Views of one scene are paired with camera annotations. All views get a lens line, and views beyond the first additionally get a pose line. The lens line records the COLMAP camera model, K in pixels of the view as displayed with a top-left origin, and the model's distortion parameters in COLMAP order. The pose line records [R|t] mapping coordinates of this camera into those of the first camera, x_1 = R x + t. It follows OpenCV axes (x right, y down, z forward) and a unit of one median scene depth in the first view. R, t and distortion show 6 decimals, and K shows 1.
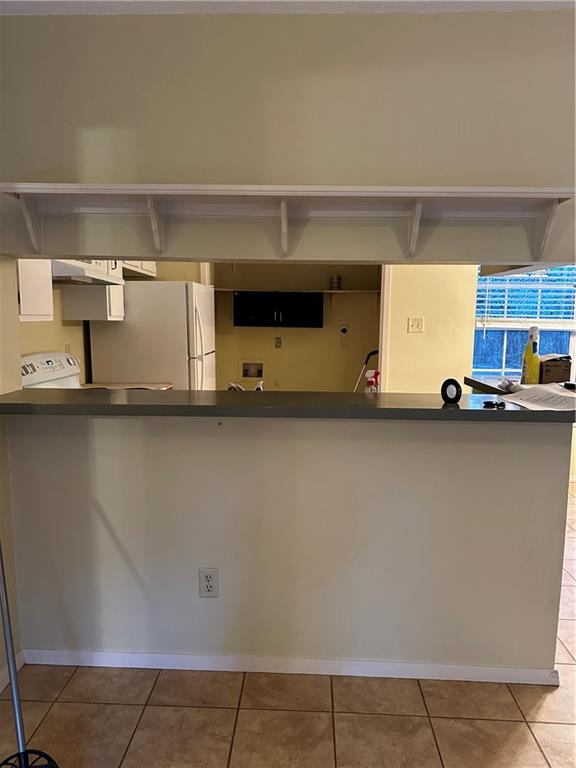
lens RADIAL K [[543.7, 0, 282.9], [0, 543.7, 386.5], [0, 0, 1]] dist [0.011871, -0.014534]
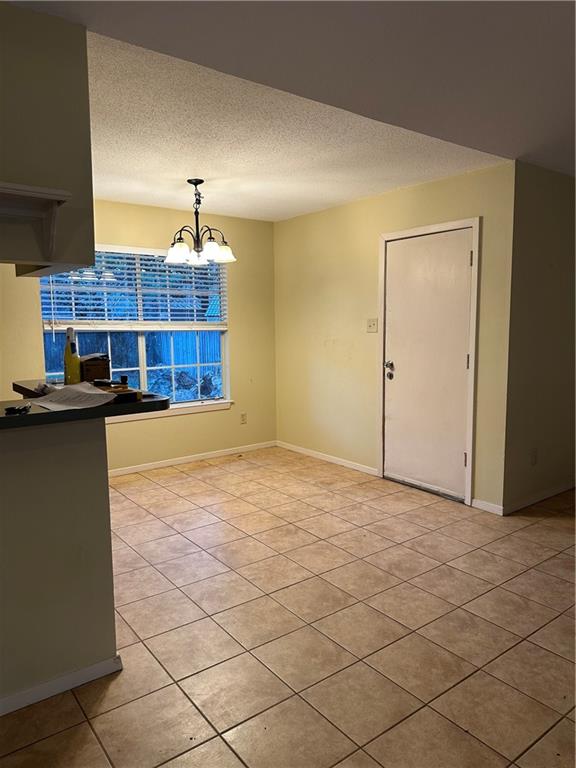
lens RADIAL K [[543.7, 0, 282.8], [0, 543.7, 383.2], [0, 0, 1]] dist [0.011871, -0.014534]
pose [[0.766457, -0.087755, 0.636273, 0.124900], [0.094791, 0.995230, 0.023077, 0.007553], [-0.635263, 0.042625, 0.771119, -0.026697]]
